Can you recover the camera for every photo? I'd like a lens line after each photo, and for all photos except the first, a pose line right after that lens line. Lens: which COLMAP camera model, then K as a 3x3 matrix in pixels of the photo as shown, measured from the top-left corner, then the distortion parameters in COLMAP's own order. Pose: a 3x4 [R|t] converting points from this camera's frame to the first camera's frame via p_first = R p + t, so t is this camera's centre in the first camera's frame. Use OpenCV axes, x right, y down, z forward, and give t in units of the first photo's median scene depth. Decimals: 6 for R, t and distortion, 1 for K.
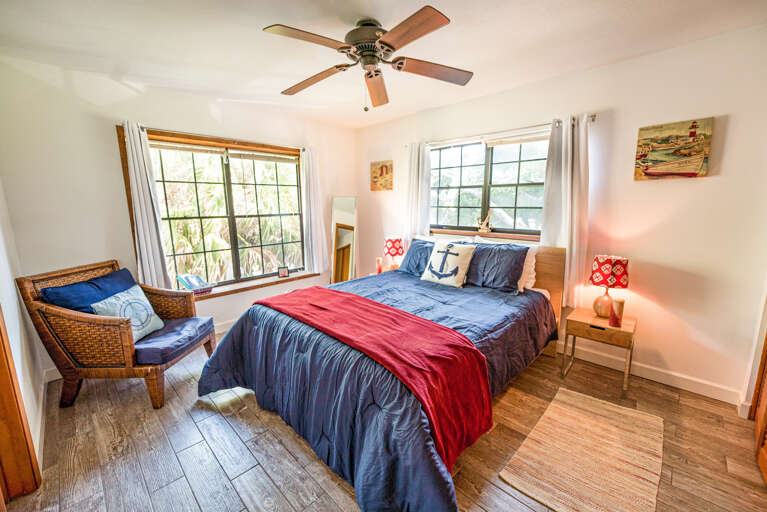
lens RADIAL K [[315.0, 0, 383.5], [0, 315.0, 256.0], [0, 0, 1]] dist [0.041405, -0.000029]
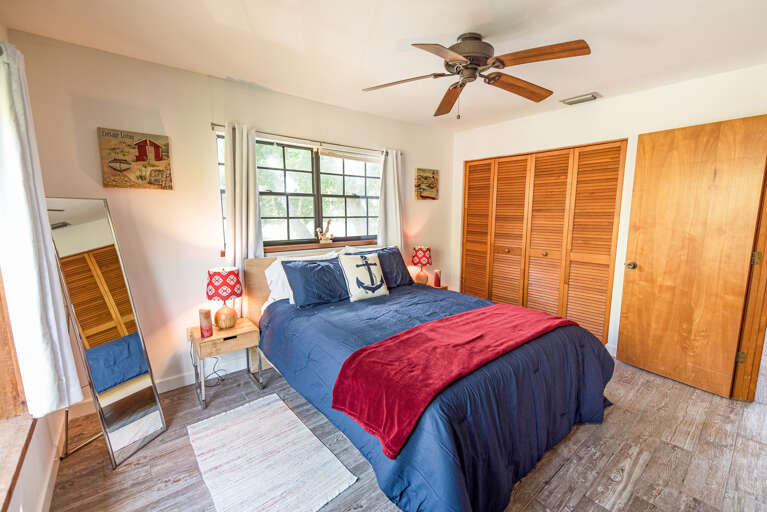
lens RADIAL K [[339.1, 0, 383.5], [0, 339.1, 256.0], [0, 0, 1]] dist [-0.000558, -0.000032]
pose [[0.078454, -0.113217, 0.990468, -0.739923], [0.180479, 0.978726, 0.097579, -0.115357], [-0.980445, 0.171103, 0.097218, 0.800130]]
